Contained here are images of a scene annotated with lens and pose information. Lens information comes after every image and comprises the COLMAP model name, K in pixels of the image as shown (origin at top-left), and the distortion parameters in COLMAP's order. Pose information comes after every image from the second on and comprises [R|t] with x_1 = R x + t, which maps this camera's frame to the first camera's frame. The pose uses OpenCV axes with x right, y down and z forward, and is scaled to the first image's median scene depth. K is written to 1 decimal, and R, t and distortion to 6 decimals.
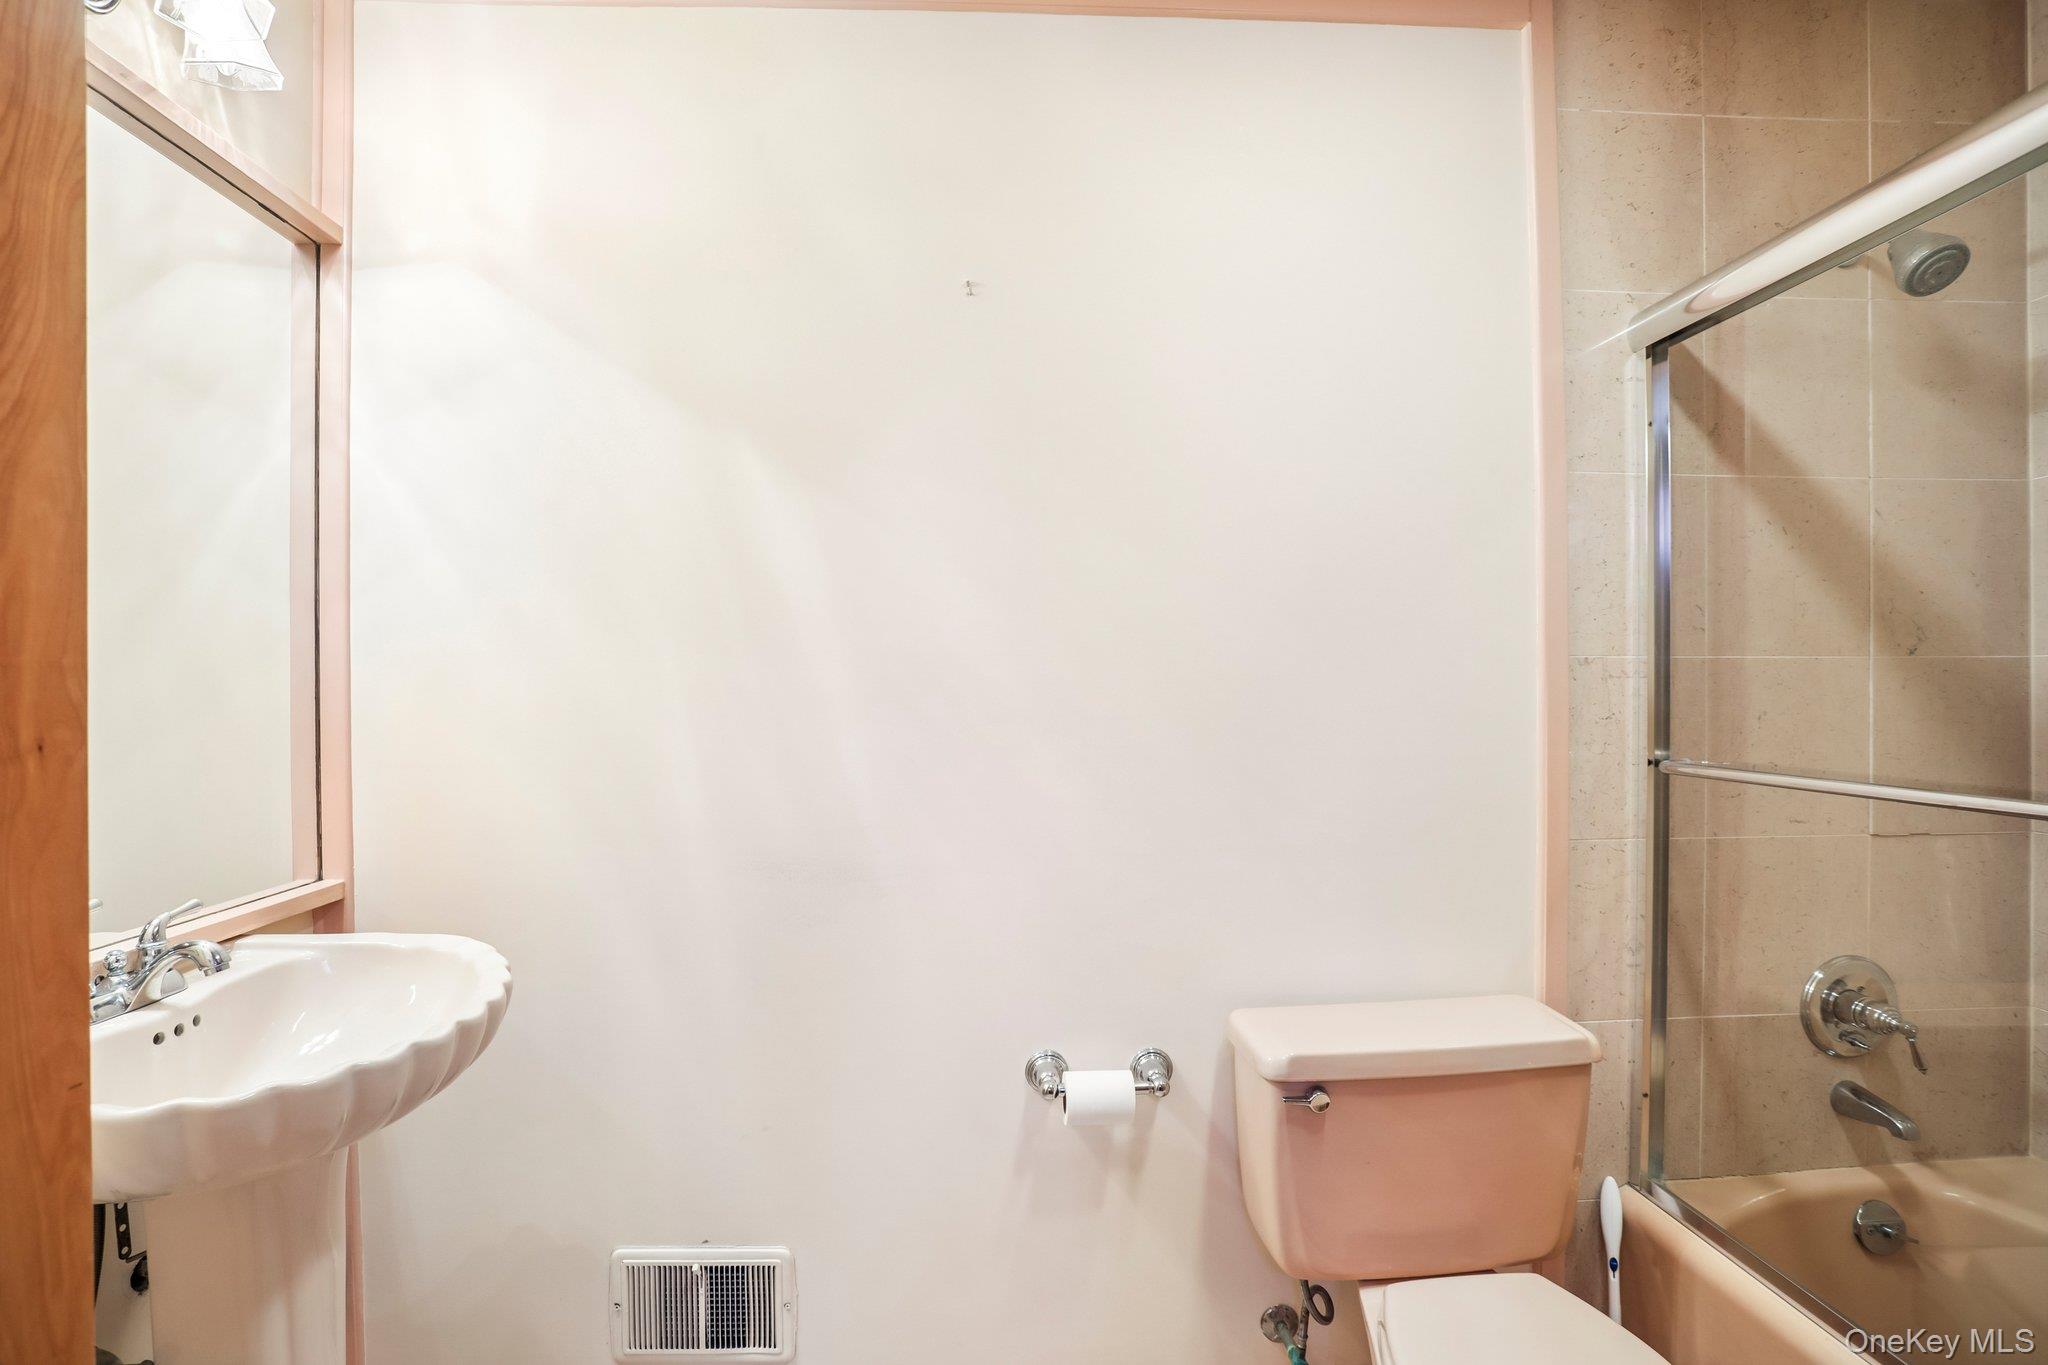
lens RADIAL K [[988.3, 0, 1018.2], [0, 988.3, 678.5], [0, 0, 1]] dist [-0.069540, 0.022982]
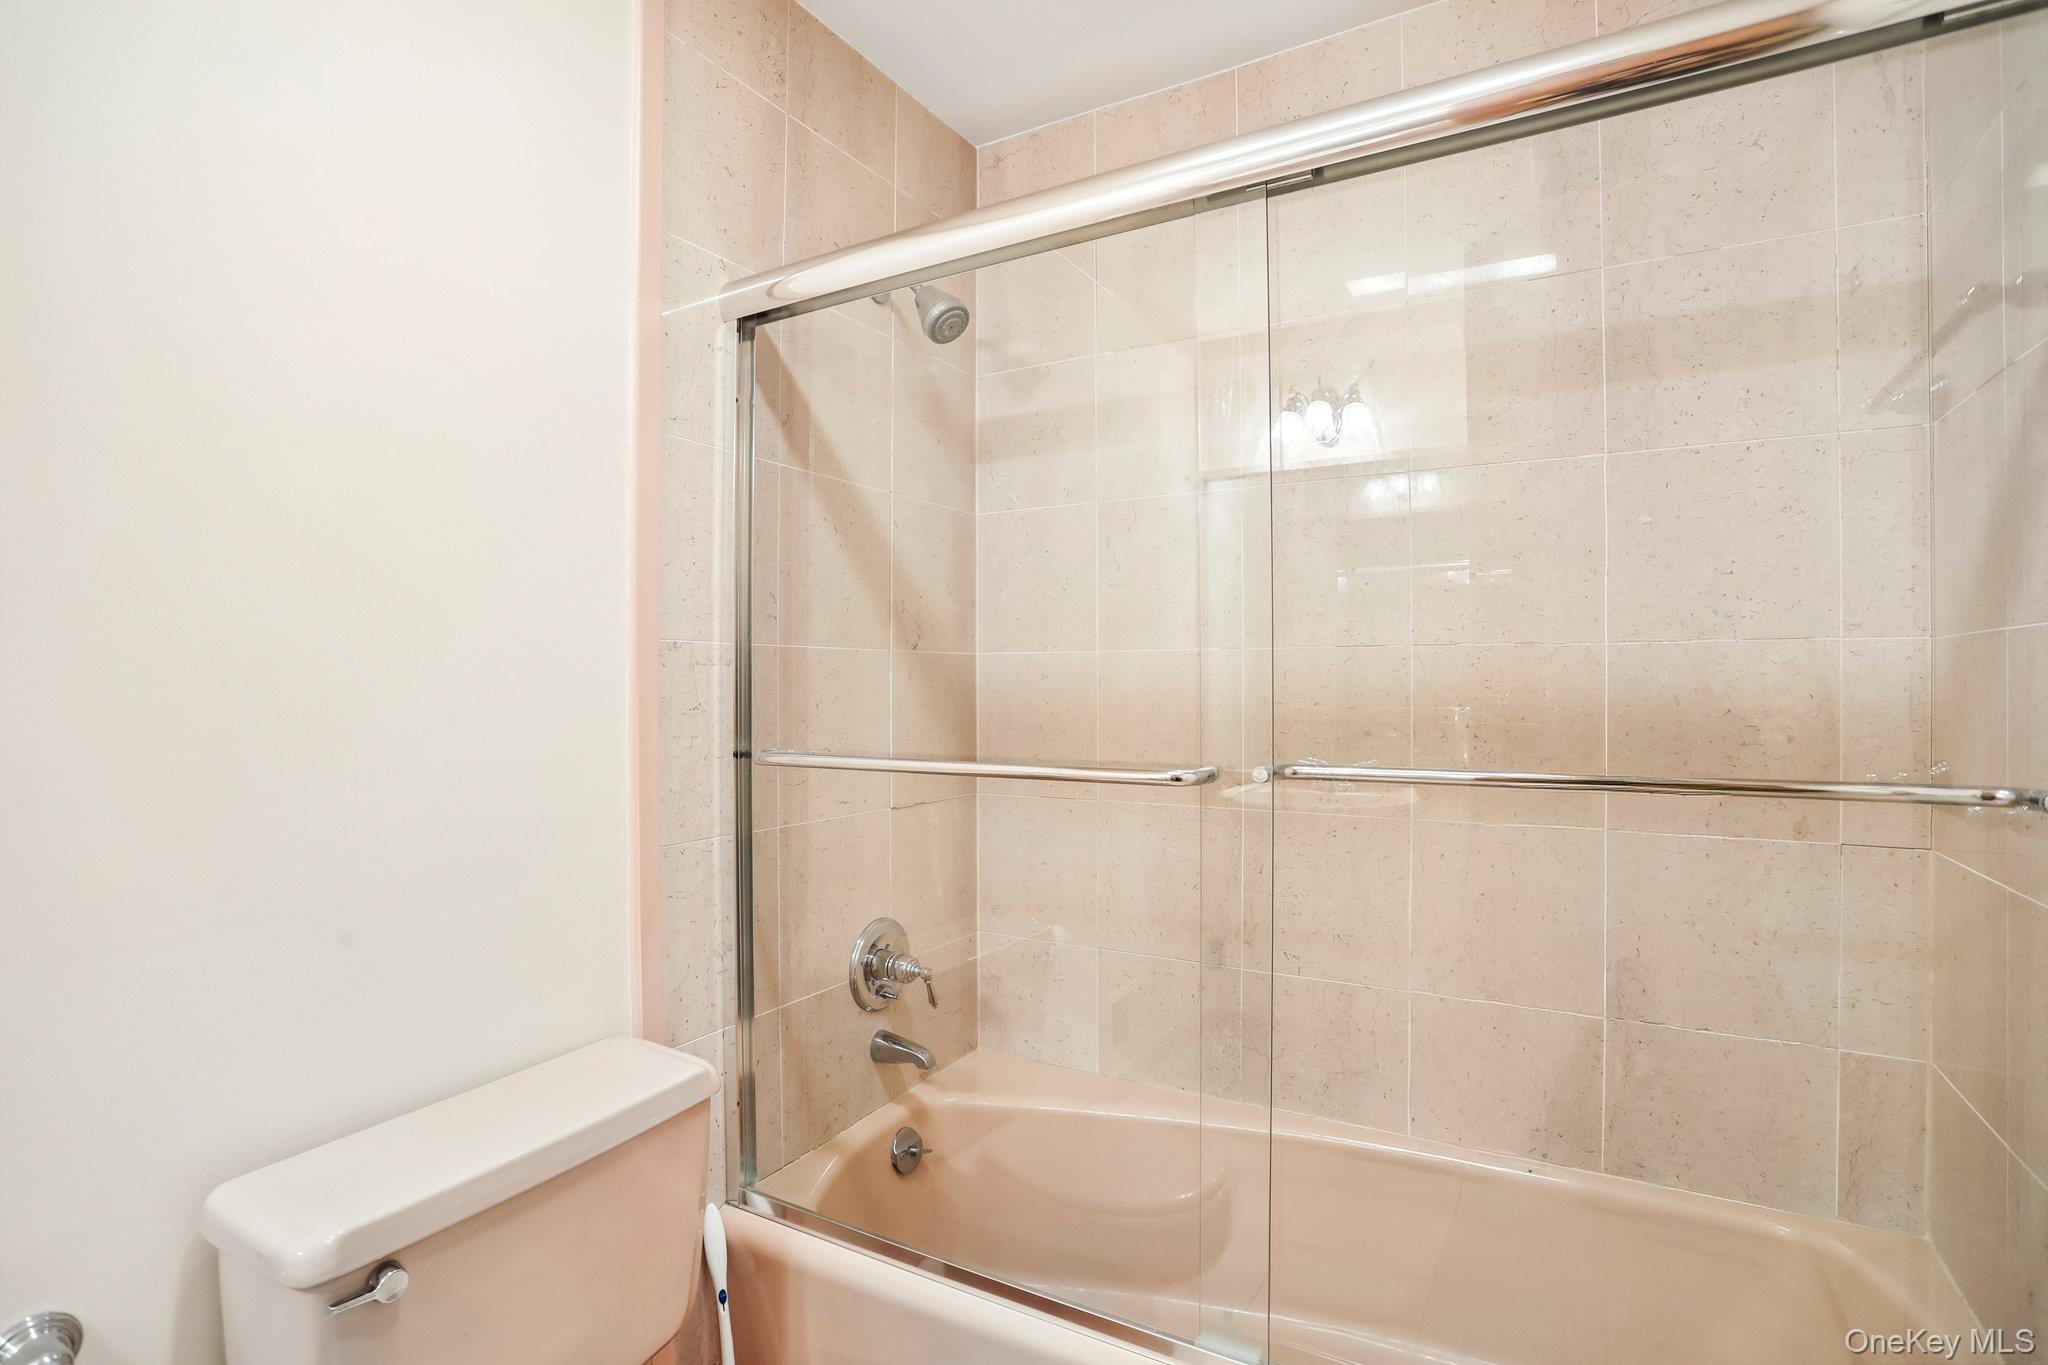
lens RADIAL K [[988.3, 0, 1018.2], [0, 988.3, 678.5], [0, 0, 1]] dist [-0.069540, 0.022982]
pose [[0.539715, 0.006451, 0.841823, -0.008948], [-0.011109, 0.999938, -0.000541, 0.009663], [-0.841775, -0.009060, 0.539753, 0.241878]]
